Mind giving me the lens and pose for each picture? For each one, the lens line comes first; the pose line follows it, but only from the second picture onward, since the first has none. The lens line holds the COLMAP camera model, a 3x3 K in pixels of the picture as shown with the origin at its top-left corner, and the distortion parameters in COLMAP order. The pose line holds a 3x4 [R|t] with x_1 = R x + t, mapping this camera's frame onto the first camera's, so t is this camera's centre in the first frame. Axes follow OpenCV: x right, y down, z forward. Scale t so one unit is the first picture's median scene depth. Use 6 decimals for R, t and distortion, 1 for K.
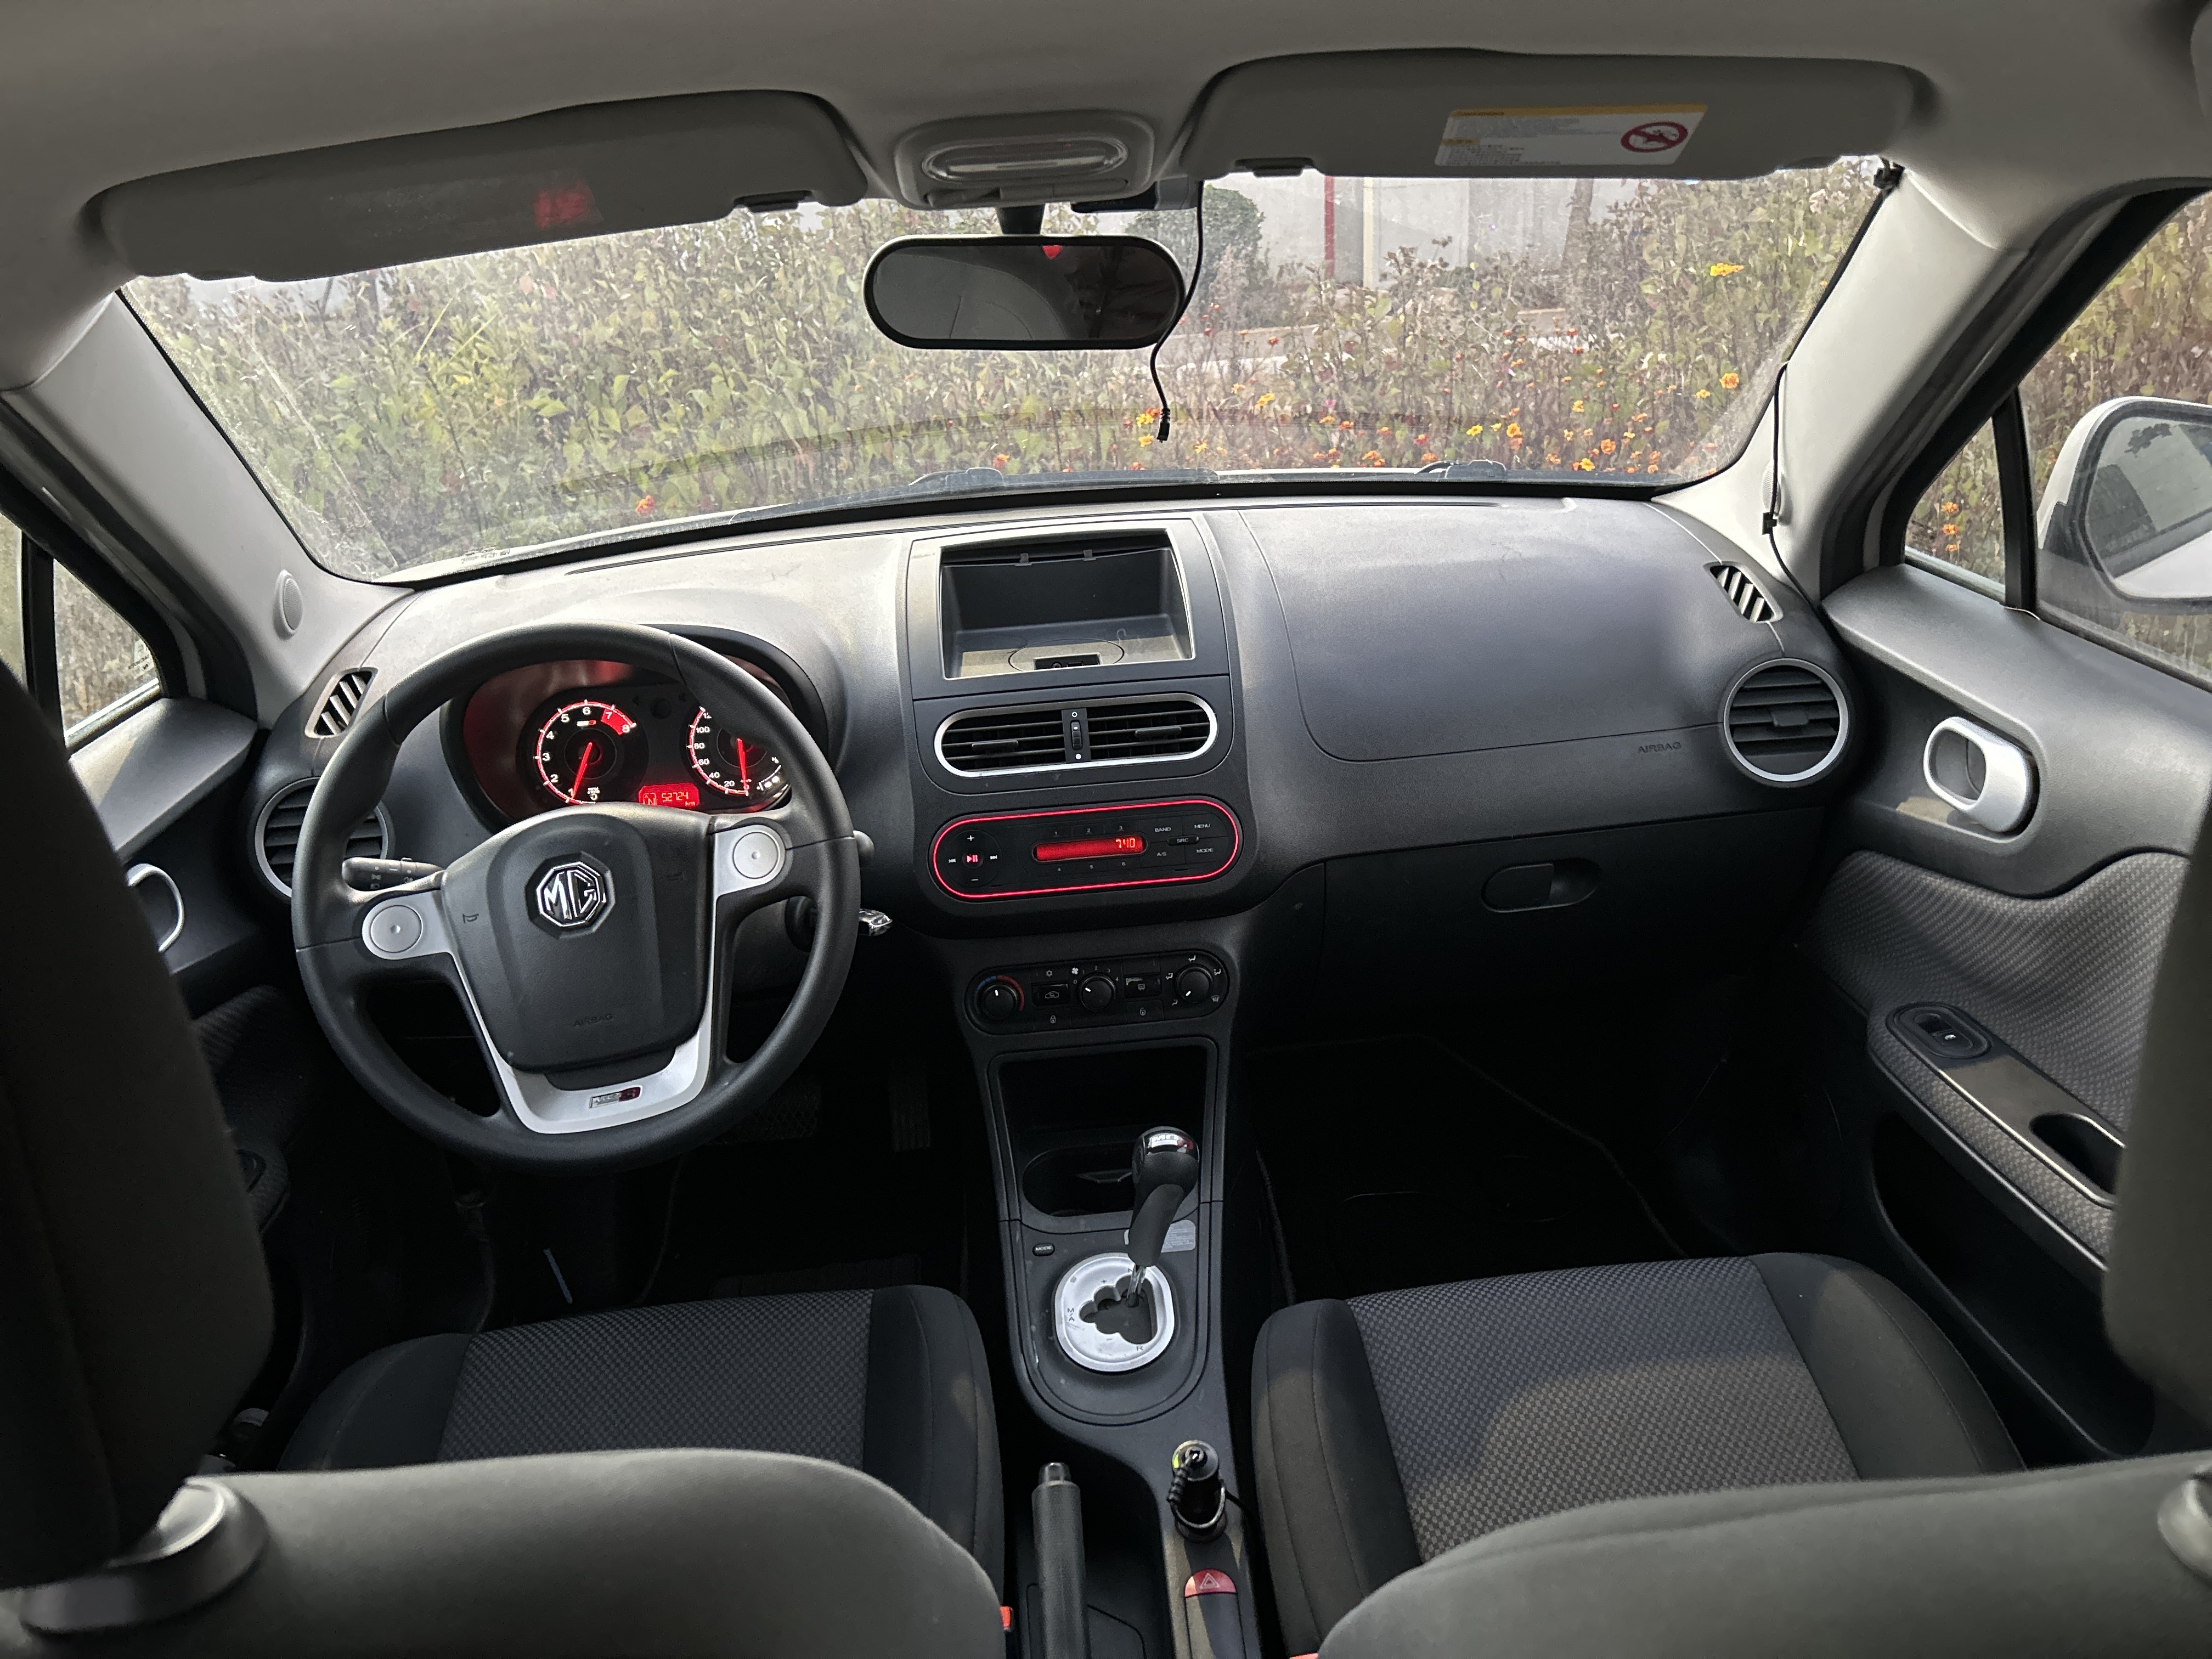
lens RADIAL K [[1672.7, 0, 1100.1], [0, 1672.7, 839.0], [0, 0, 1]] dist [0.055542, -0.060328]
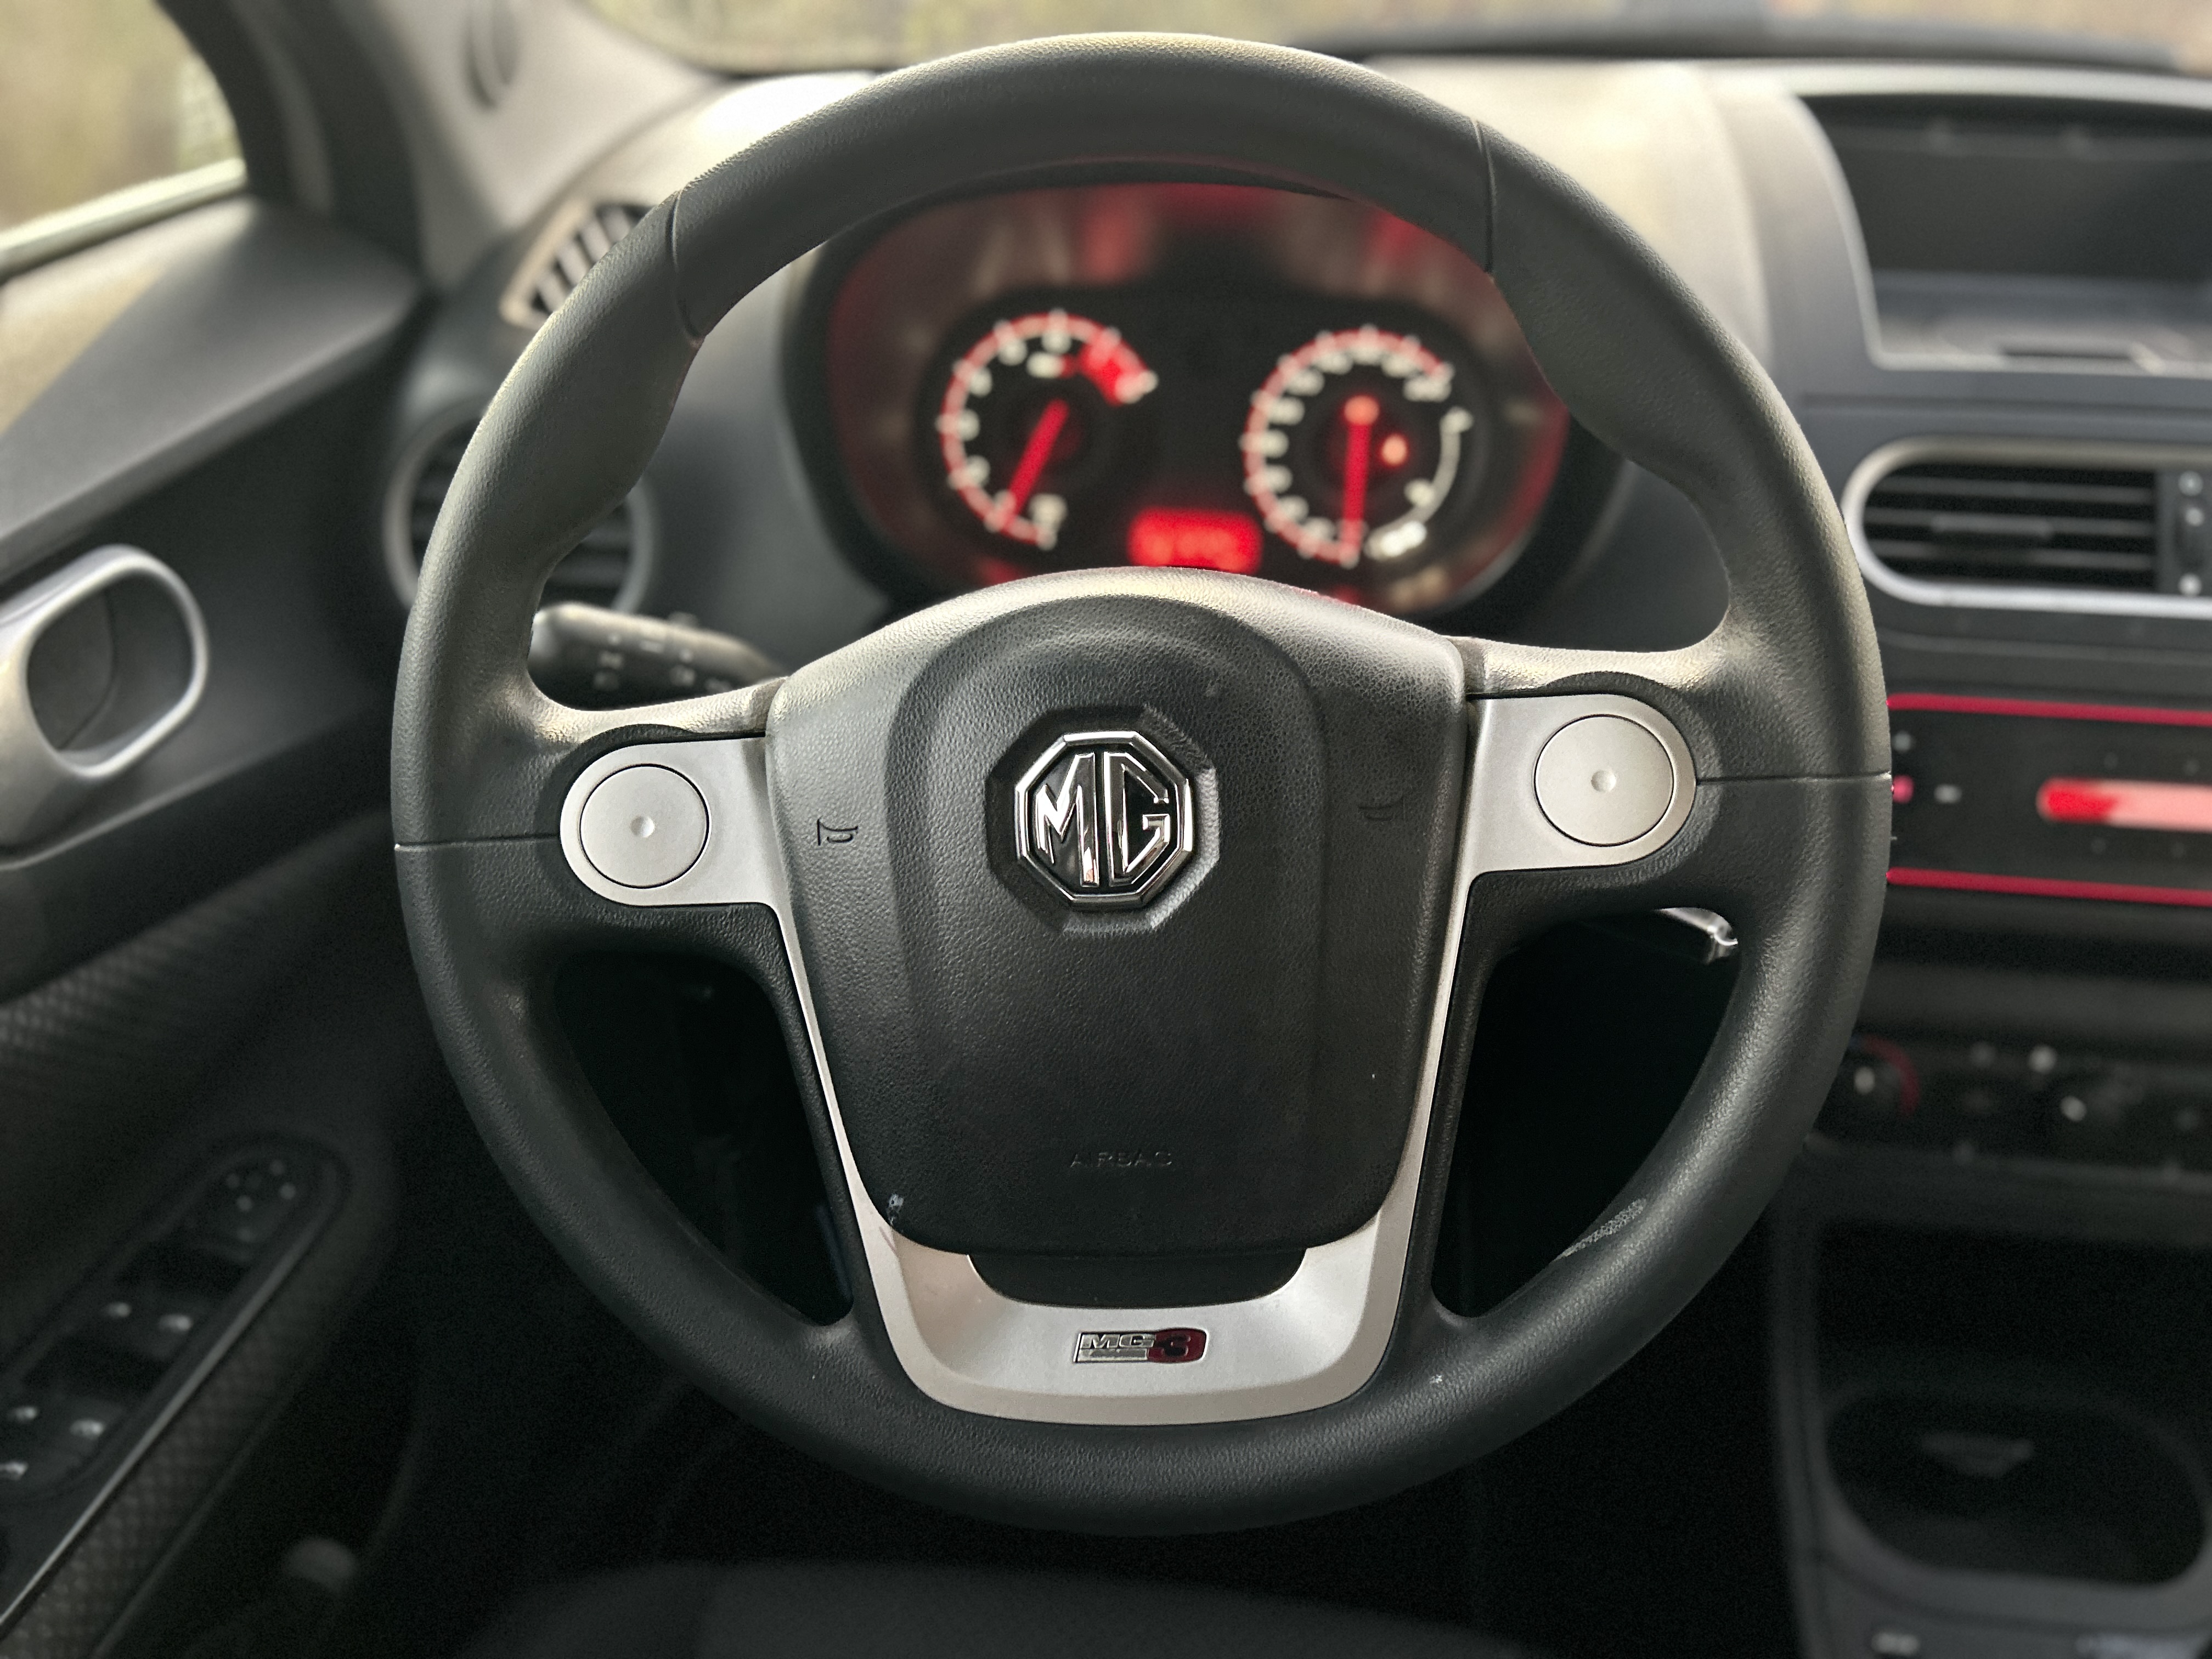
lens RADIAL K [[1676.0, 0, 1102.8], [0, 1676.0, 825.9], [0, 0, 1]] dist [0.057204, -0.063751]
pose [[0.981136, 0.159765, -0.108848, -0.255476], [-0.141268, 0.976878, 0.160473, -0.022041], [0.131969, -0.142069, 0.981020, 0.594697]]
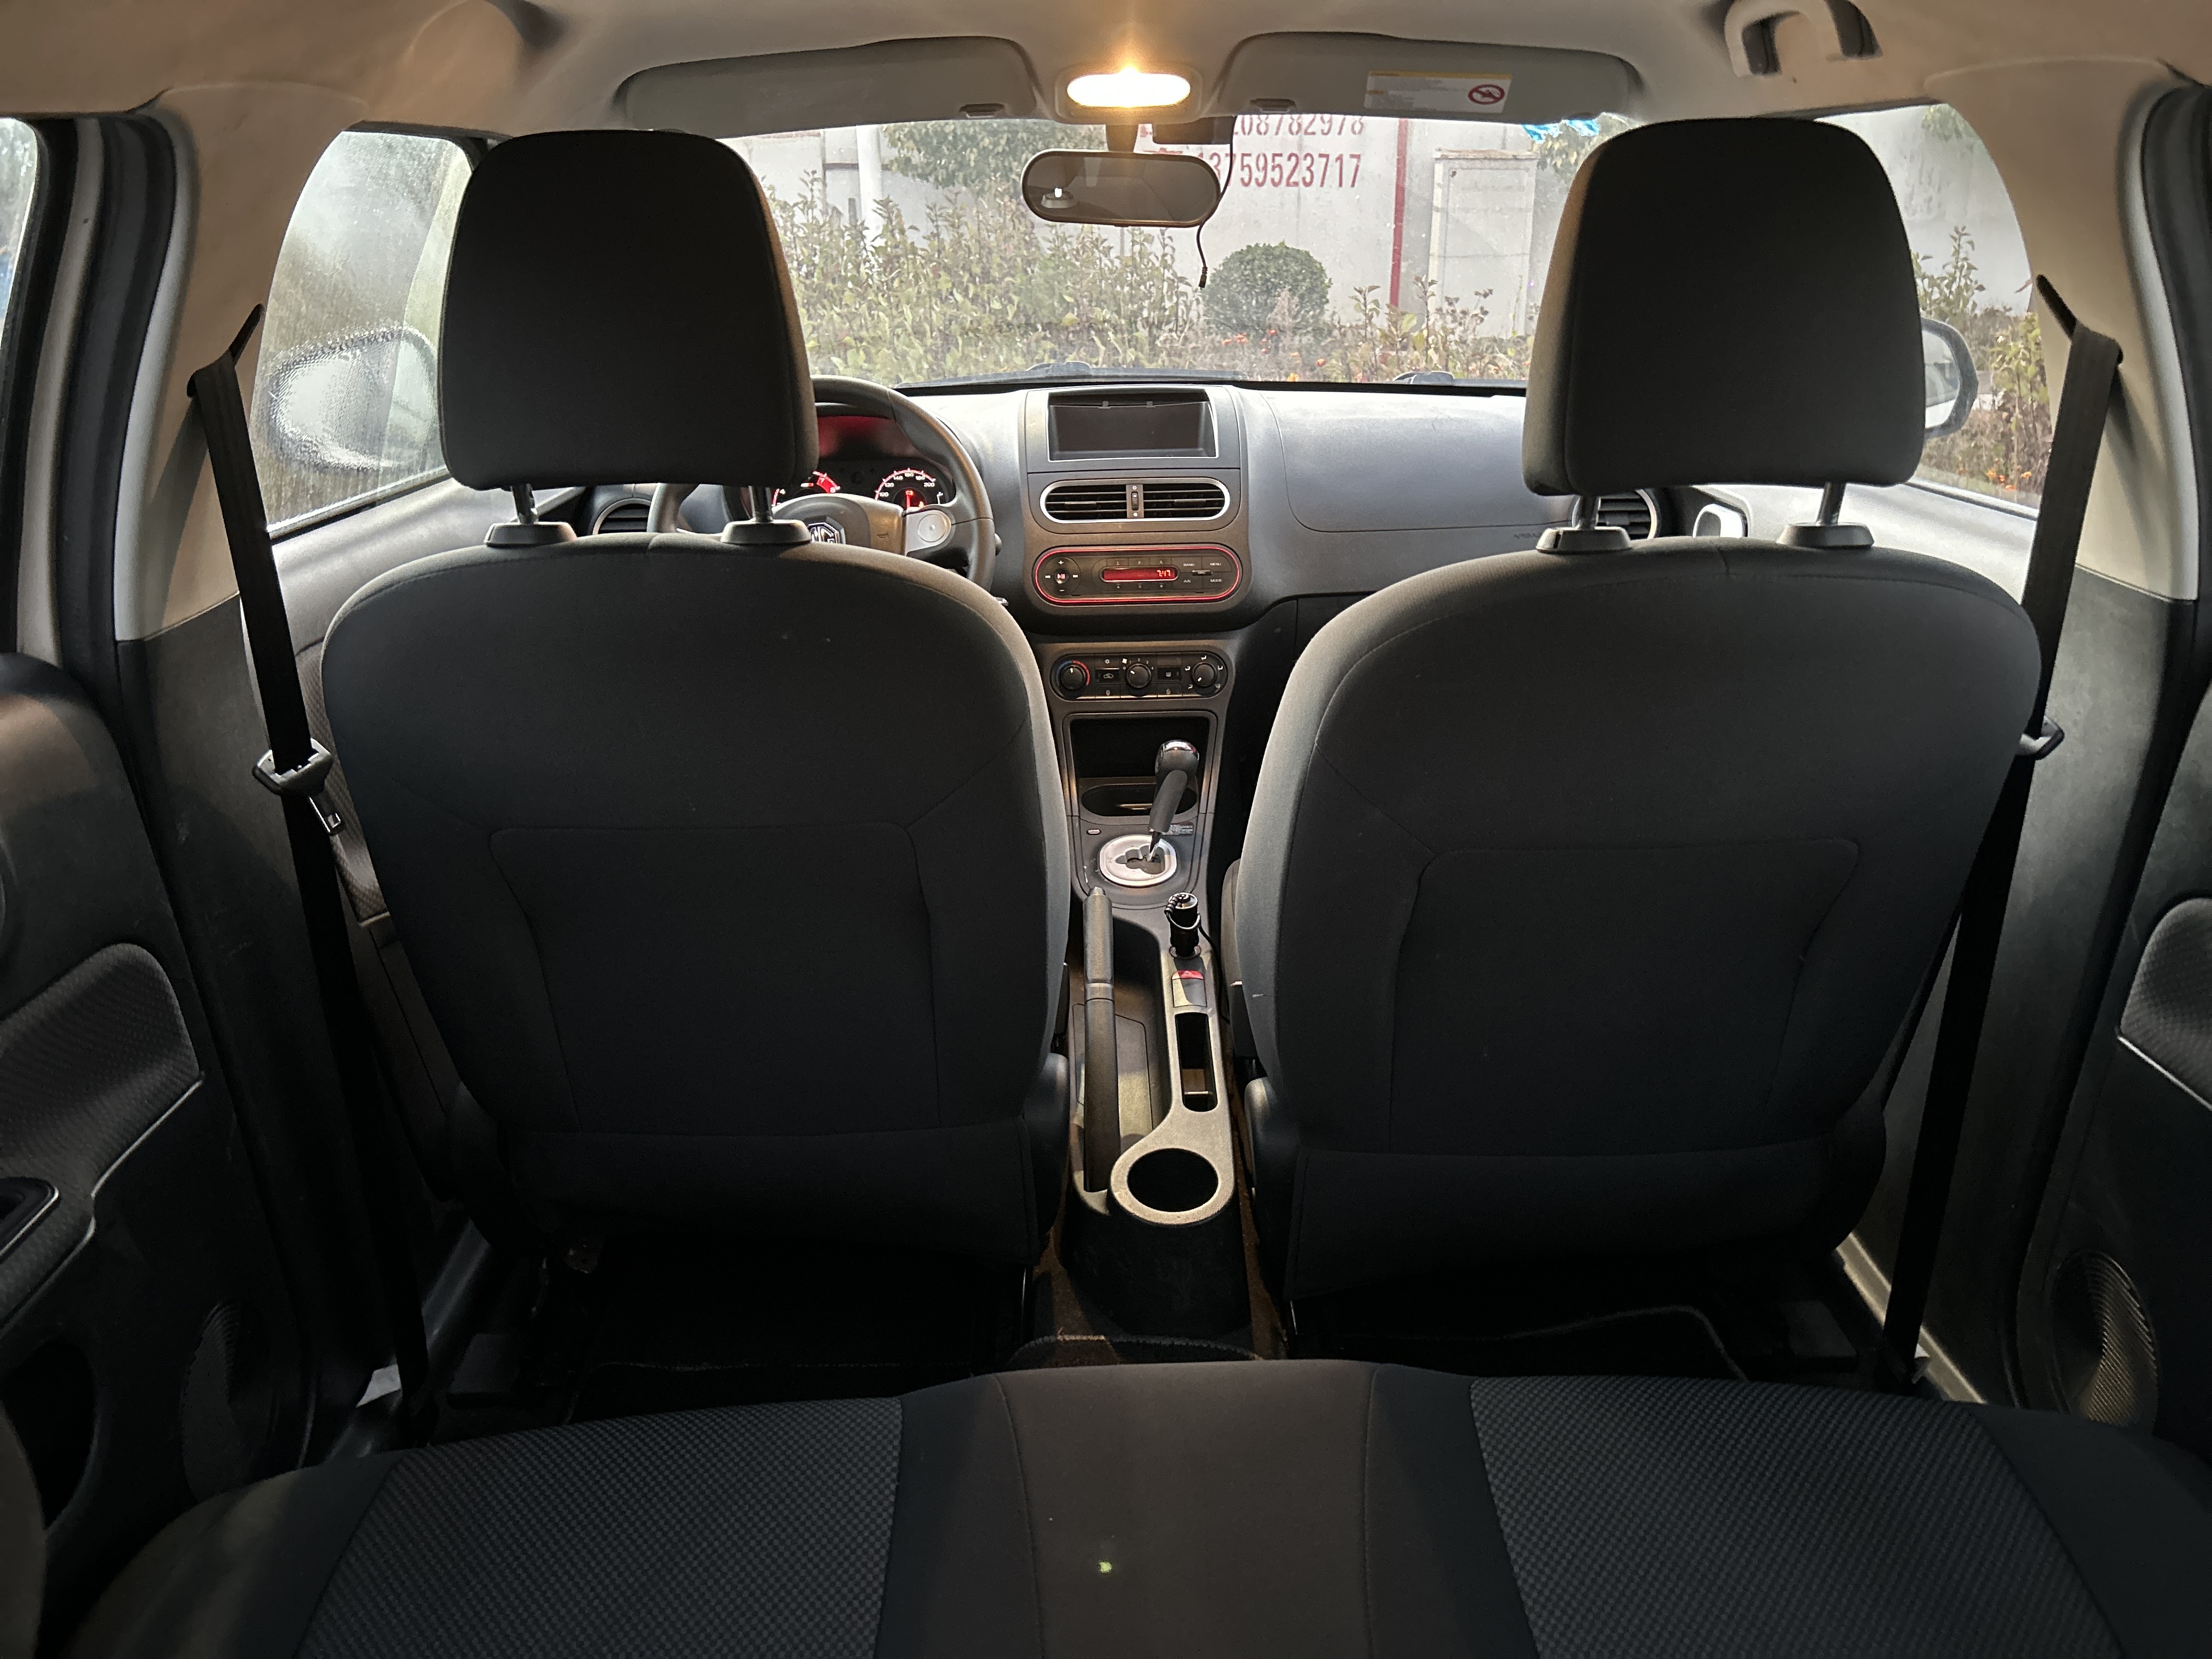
lens RADIAL K [[1672.7, 0, 1100.1], [0, 1672.7, 839.0], [0, 0, 1]] dist [0.055542, -0.060328]
pose [[0.997794, 0.060209, -0.027957, 0.016381], [-0.061297, 0.997324, -0.039855, 0.339015], [0.025483, 0.041481, 0.998814, -0.550351]]
